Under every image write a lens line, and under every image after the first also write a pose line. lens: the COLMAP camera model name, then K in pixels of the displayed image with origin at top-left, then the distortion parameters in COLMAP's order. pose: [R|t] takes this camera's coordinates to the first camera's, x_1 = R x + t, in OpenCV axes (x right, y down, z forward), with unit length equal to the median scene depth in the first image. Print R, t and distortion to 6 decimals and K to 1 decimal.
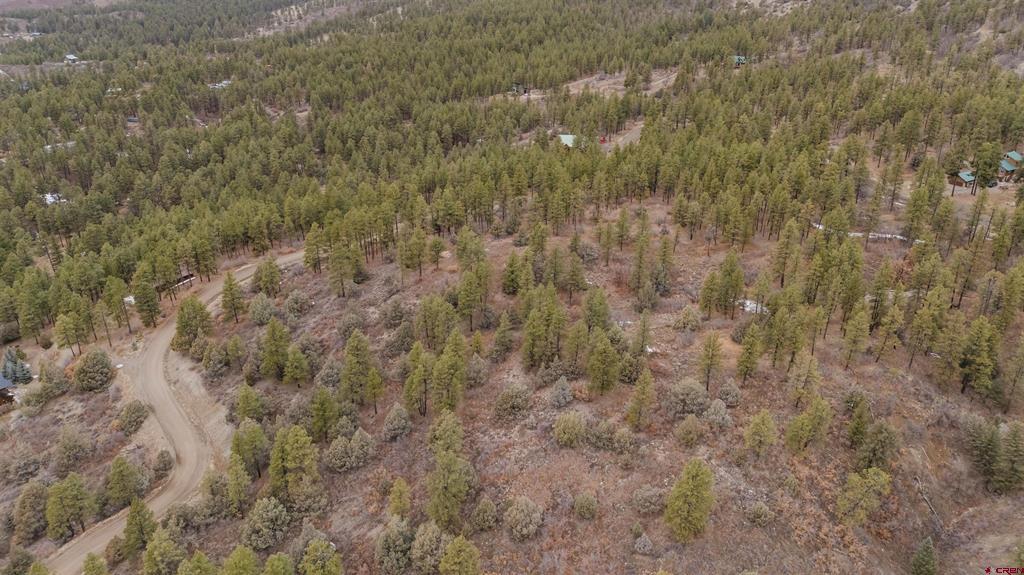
lens RADIAL K [[746.2, 0, 510.2], [0, 746.2, 281.7], [0, 0, 1]] dist [0.074317, -0.065120]
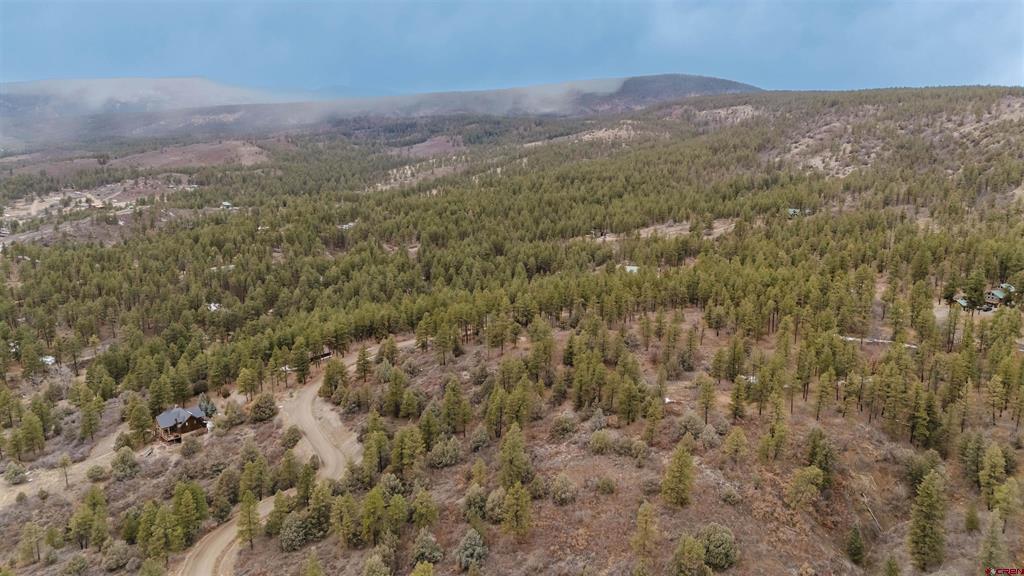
lens RADIAL K [[746.2, 0, 516.3], [0, 746.2, 297.1], [0, 0, 1]] dist [0.074317, -0.065120]
pose [[0.993380, 0.031325, -0.110517, 0.043208], [-0.050859, 0.982600, -0.178633, 0.121103], [0.102999, 0.183072, 0.977689, -0.278330]]
